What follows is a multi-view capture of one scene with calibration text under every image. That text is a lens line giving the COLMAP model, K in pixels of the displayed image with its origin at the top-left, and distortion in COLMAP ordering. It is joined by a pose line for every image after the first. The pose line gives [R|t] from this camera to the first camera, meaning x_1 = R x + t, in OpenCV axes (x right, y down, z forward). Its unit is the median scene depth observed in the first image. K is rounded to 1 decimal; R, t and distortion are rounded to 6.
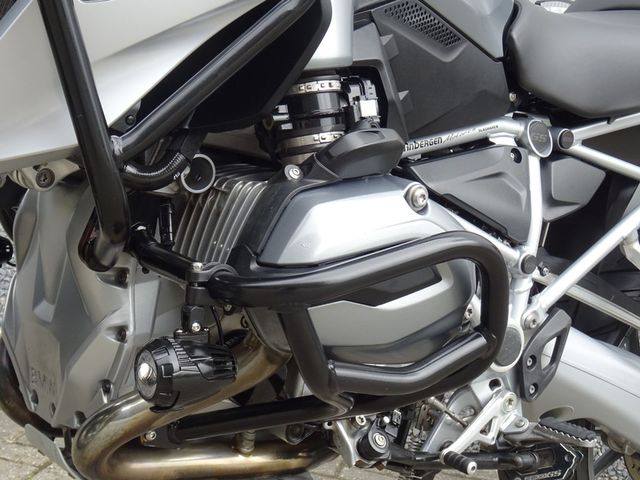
lens RADIAL K [[1203.2, 0, 320.0], [0, 1203.2, 240.0], [0, 0, 1]] dist [-0.006212, -0.144555]
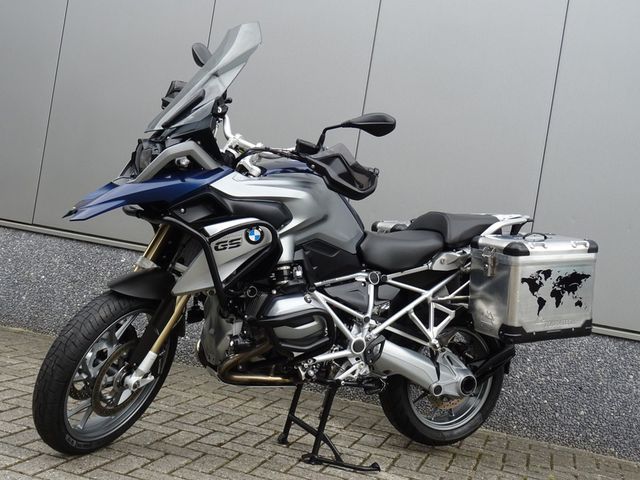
lens RADIAL K [[784.9, 0, 320.0], [0, 784.9, 240.0], [0, 0, 1]] dist [-0.003054, 0.000583]
pose [[0.989260, -0.011677, -0.145697, 0.427658], [-0.003301, 0.994765, -0.102140, 0.028840], [0.146127, 0.101524, 0.984043, -1.250730]]
